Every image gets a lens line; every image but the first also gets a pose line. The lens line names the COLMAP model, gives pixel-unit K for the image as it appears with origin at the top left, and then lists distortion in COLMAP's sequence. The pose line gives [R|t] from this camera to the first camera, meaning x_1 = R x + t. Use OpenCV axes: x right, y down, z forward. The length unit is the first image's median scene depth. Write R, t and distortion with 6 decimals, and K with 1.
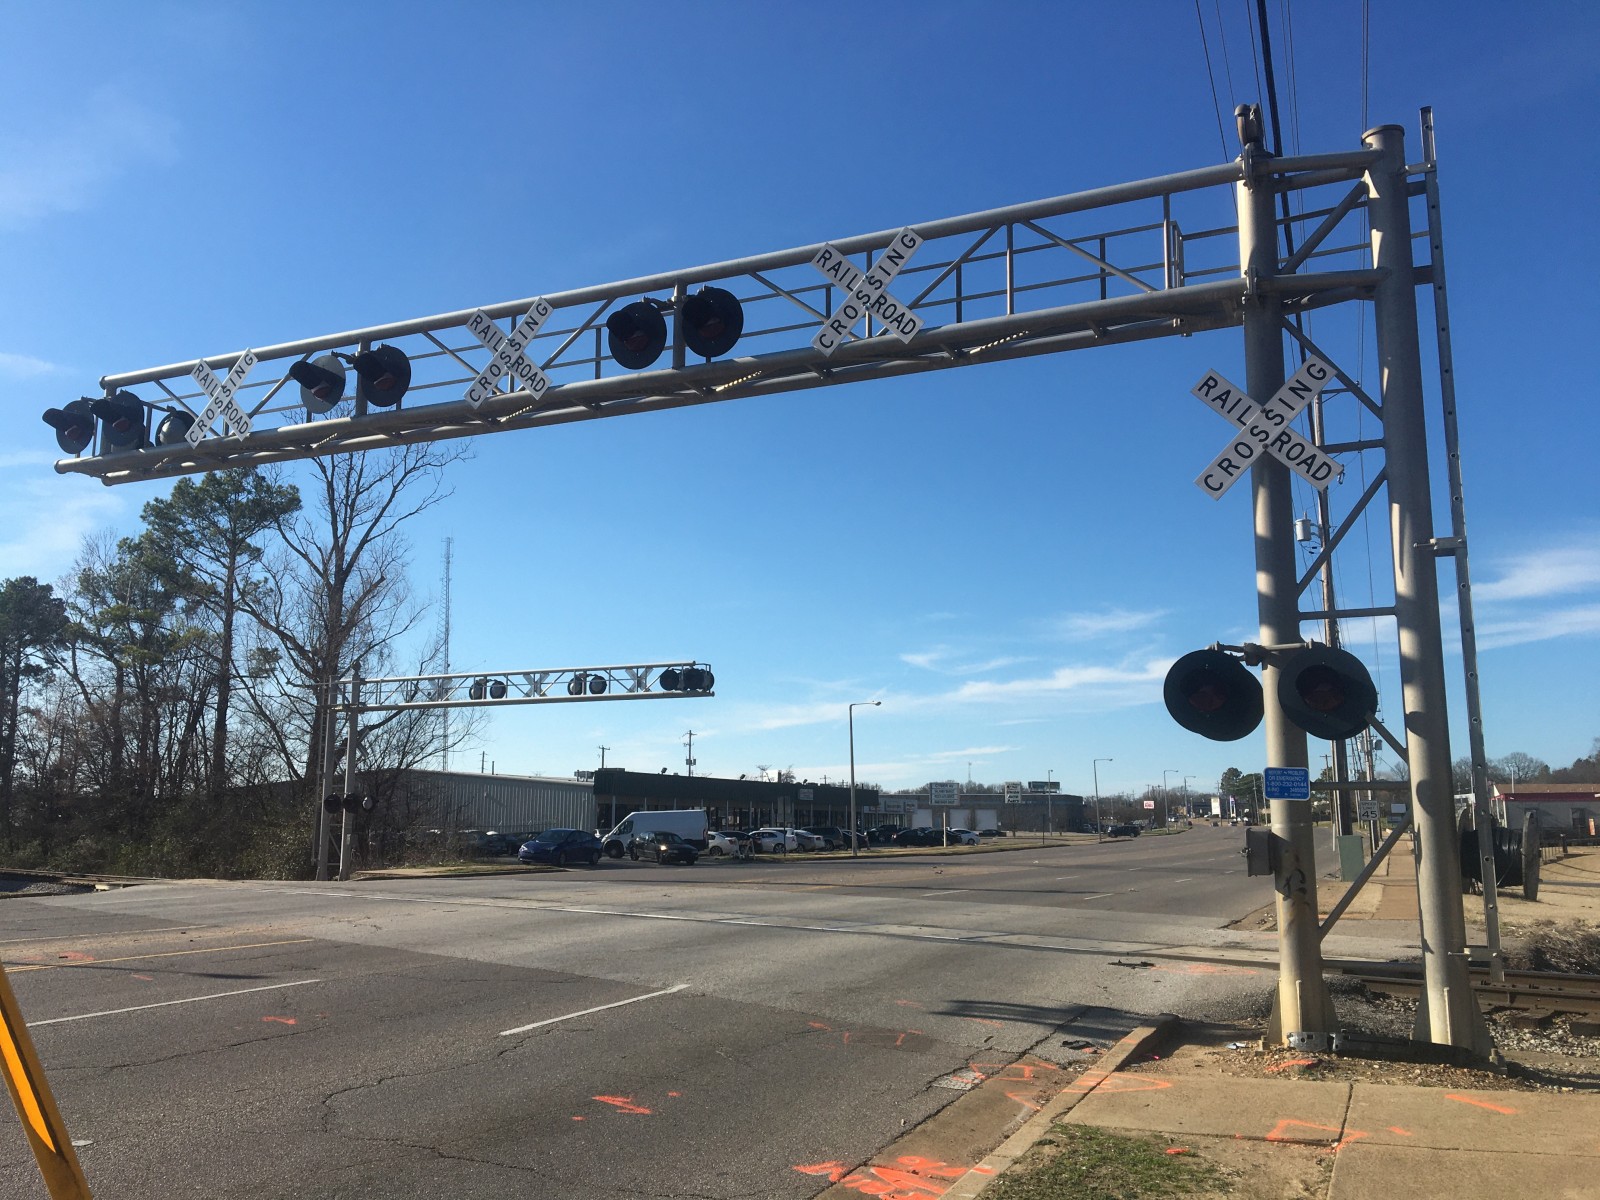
lens RADIAL K [[1358.1, 0, 790.8], [0, 1358.1, 592.6], [0, 0, 1]] dist [0.085638, -0.118860]
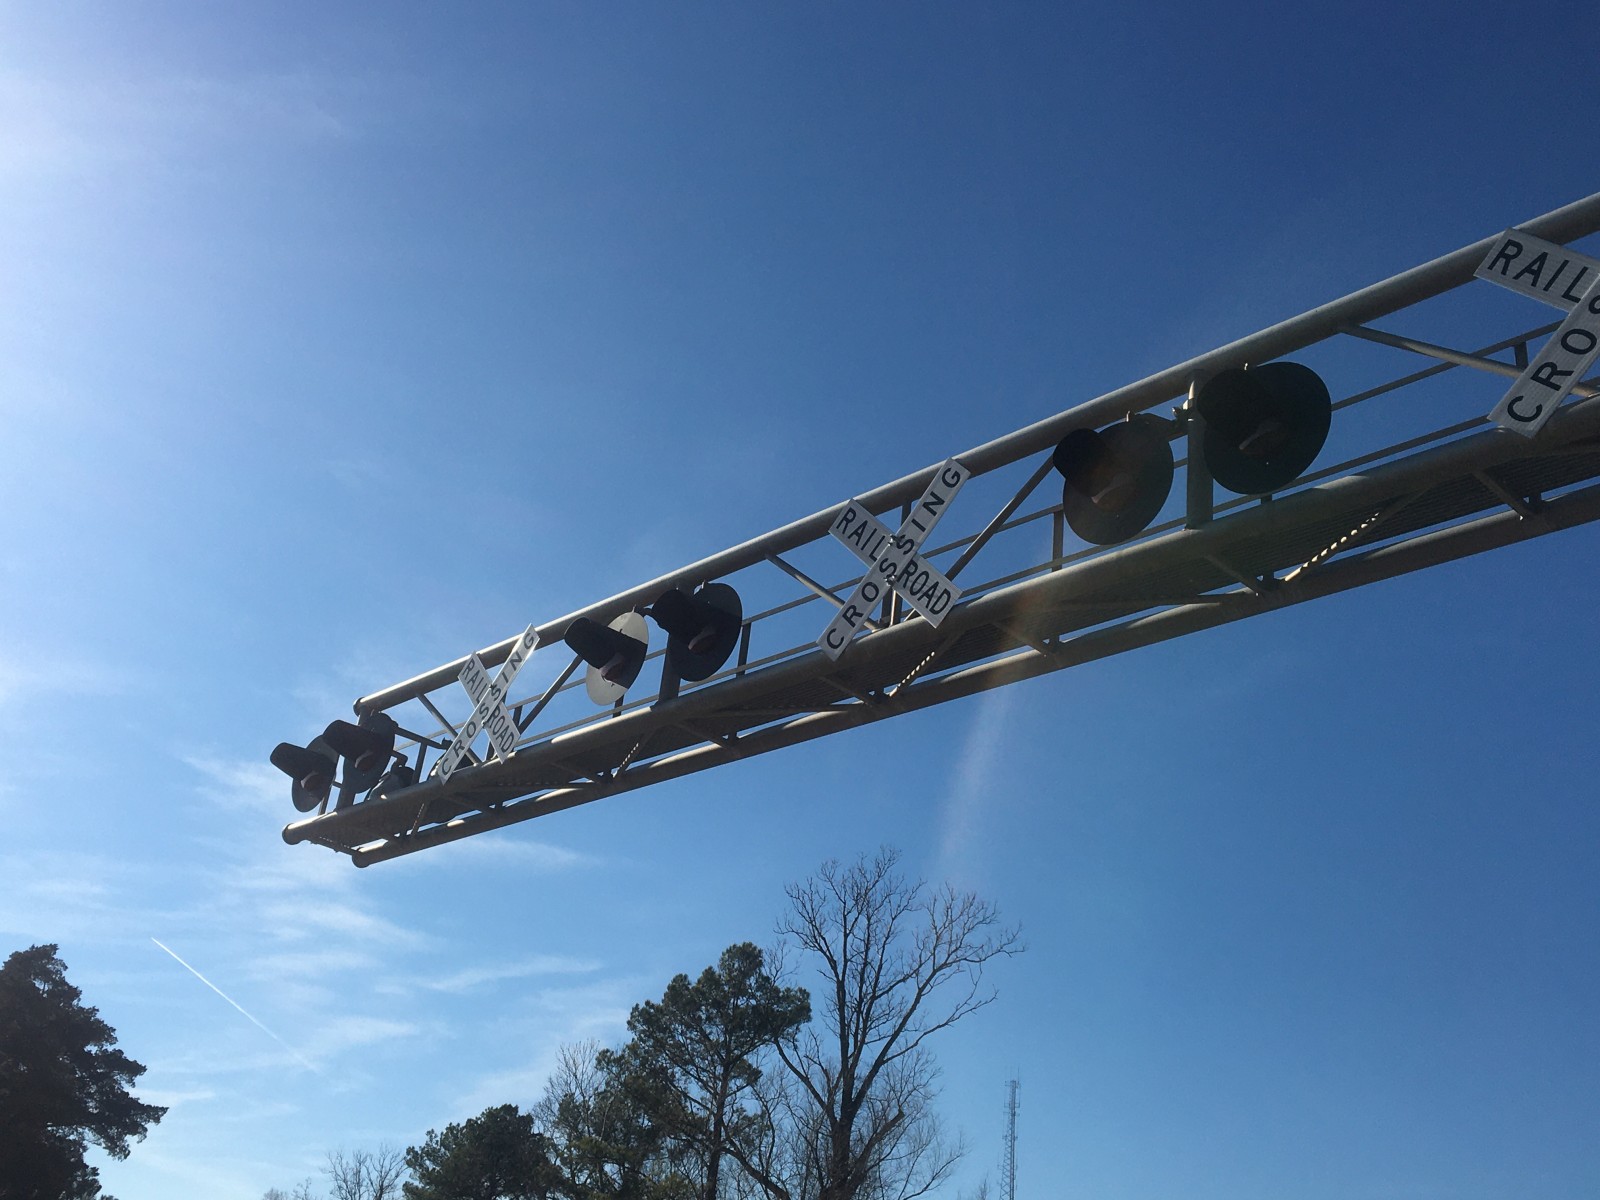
lens RADIAL K [[1636.2, 0, 800.0], [0, 1636.2, 600.0], [0, 0, 1]] dist [0.130352, -0.305846]
pose [[0.928022, -0.080574, -0.363708, -0.000447], [-0.042983, 0.946648, -0.319390, 0.014071], [0.370038, 0.312034, 0.875046, 0.107458]]
